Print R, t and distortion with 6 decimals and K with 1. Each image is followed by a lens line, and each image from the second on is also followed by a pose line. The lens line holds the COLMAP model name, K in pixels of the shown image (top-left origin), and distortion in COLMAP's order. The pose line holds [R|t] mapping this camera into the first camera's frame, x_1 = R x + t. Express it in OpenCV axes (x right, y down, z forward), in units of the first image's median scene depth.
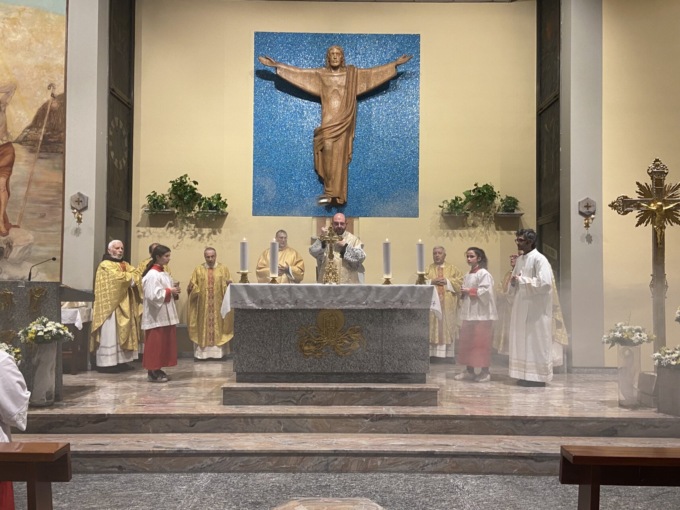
lens RADIAL K [[601.5, 0, 347.2], [0, 601.5, 258.6], [0, 0, 1]] dist [0.126855, -0.171813]
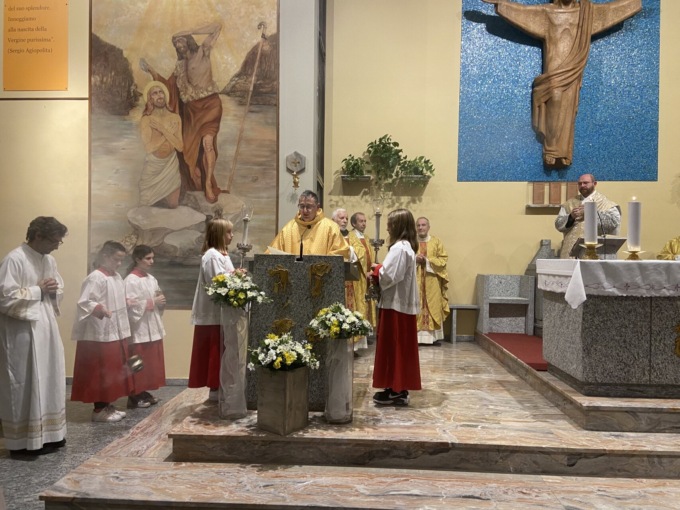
lens RADIAL K [[516.4, 0, 342.1], [0, 516.4, 261.0], [0, 0, 1]] dist [0.126272, -0.160852]
pose [[0.997815, 0.005160, -0.065872, -0.321553], [-0.001967, 0.998824, 0.048451, 0.009626], [0.066045, -0.048215, 0.996651, 0.267388]]
